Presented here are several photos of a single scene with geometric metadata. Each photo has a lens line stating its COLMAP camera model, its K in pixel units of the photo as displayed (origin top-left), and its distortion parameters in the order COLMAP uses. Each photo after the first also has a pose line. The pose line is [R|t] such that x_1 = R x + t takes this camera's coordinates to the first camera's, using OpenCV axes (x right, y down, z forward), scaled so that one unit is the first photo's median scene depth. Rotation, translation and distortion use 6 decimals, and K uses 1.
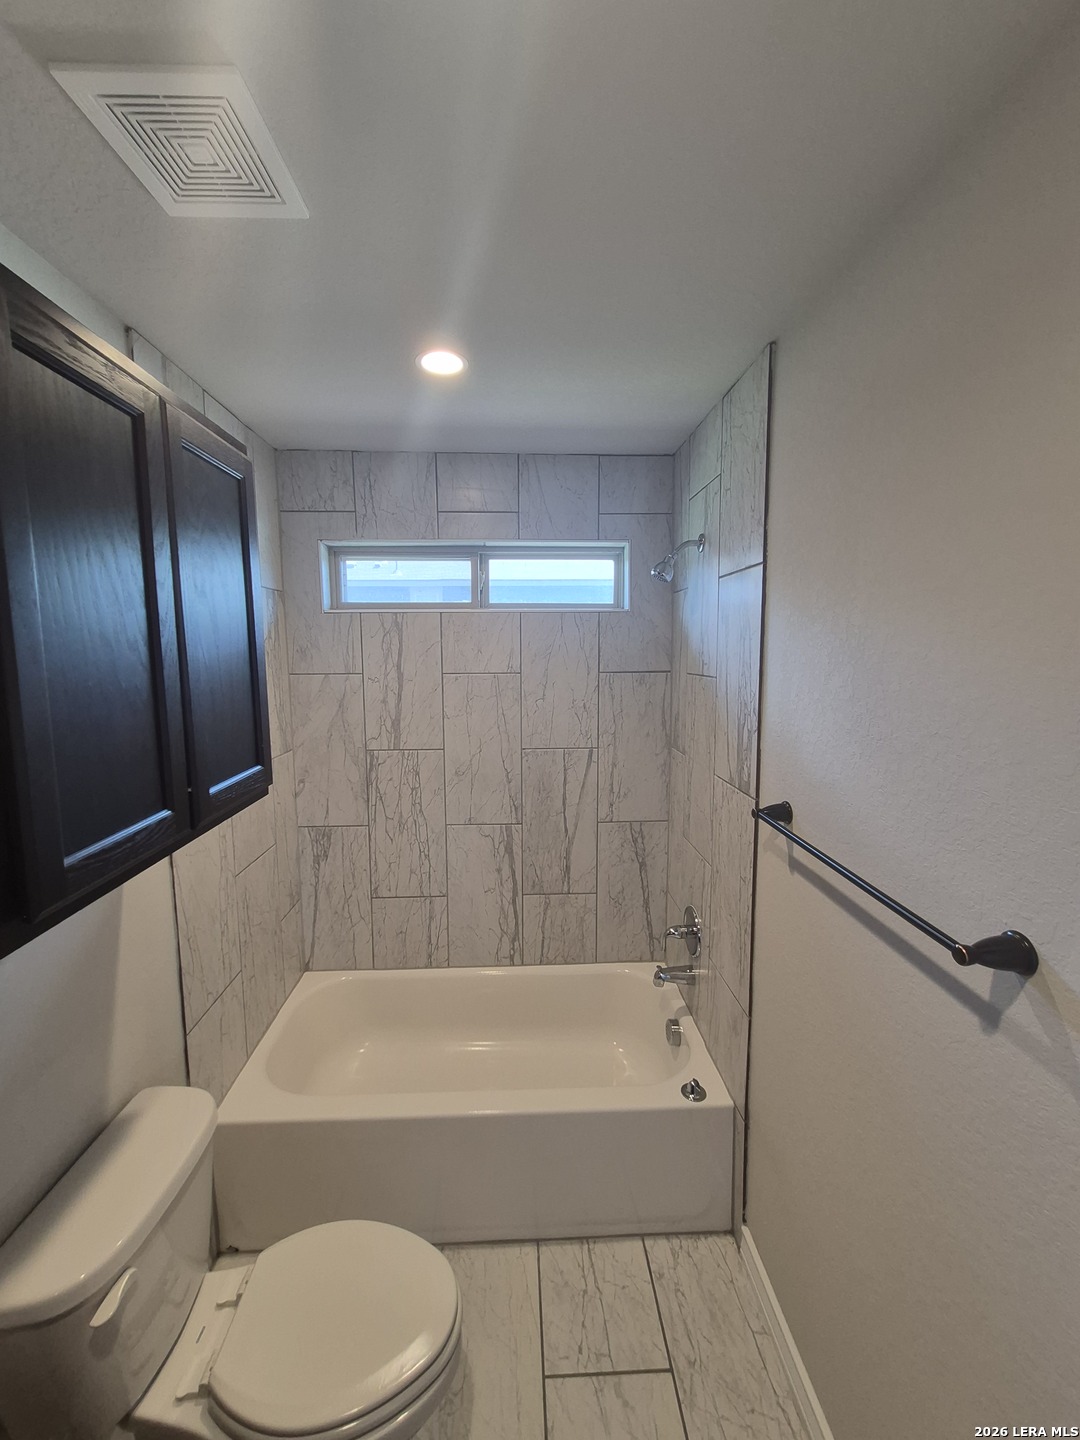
lens RADIAL K [[560.3, 0, 540.0], [0, 560.3, 720.0], [0, 0, 1]] dist [-0.000009, 0.000025]
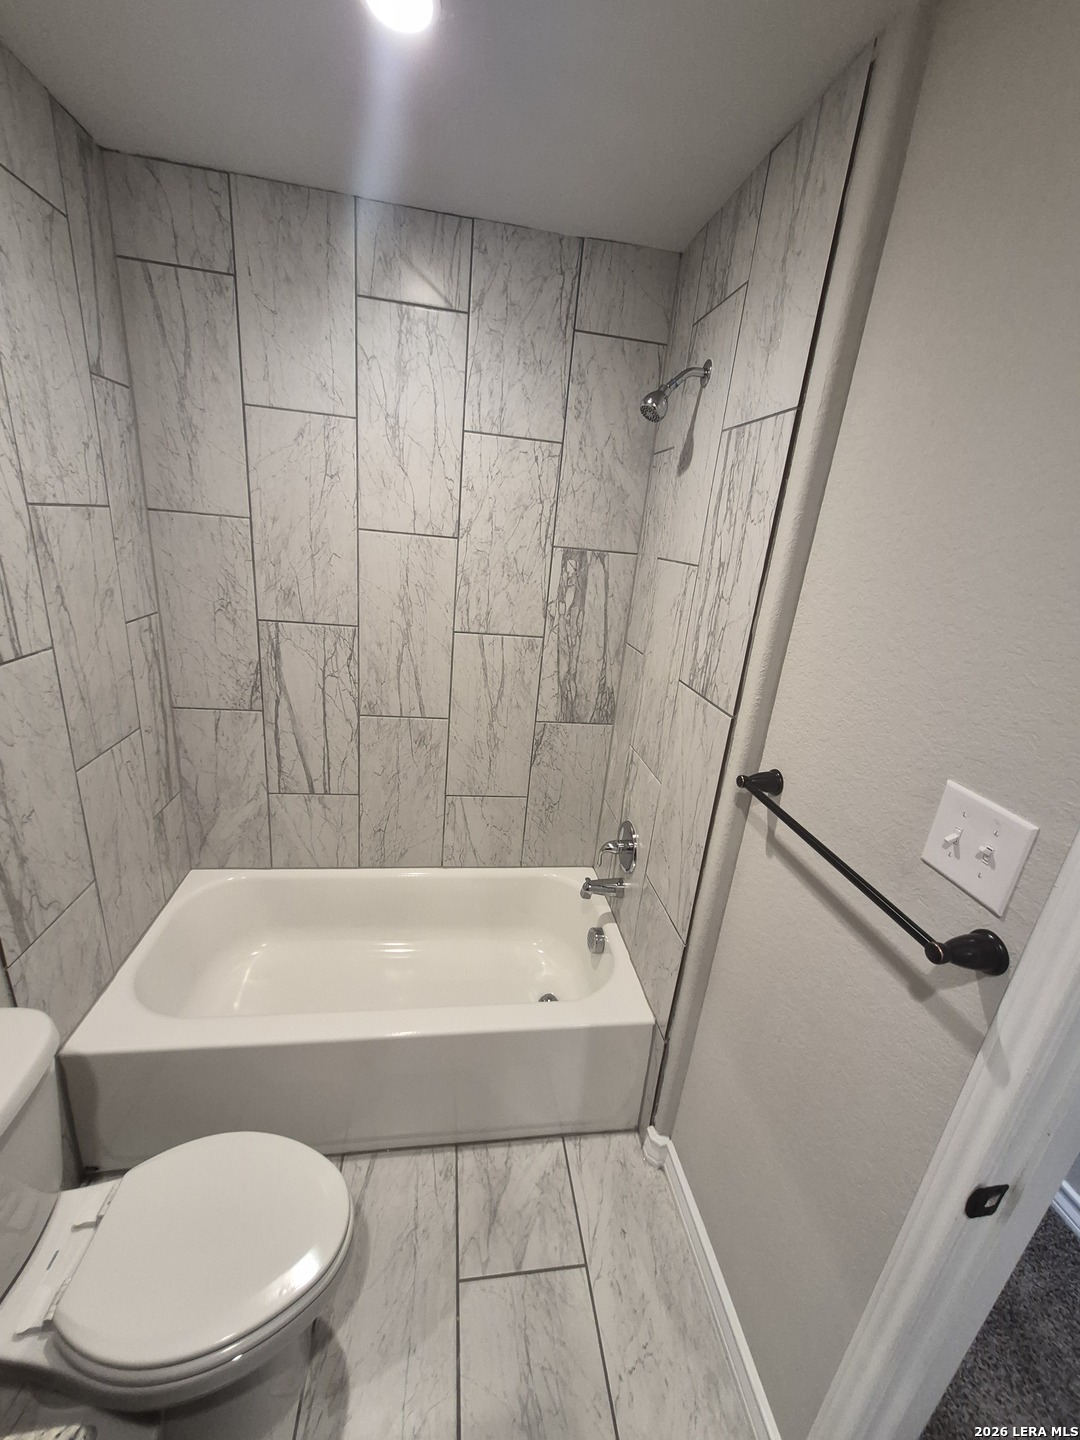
lens RADIAL K [[575.5, 0, 565.3], [0, 575.5, 717.7], [0, 0, 1]] dist [-0.028312, 0.012887]
pose [[0.986729, 0.073852, 0.144611, 0.017652], [-0.104305, 0.970825, 0.215914, -0.041359], [-0.124447, -0.228133, 0.965644, 0.185626]]
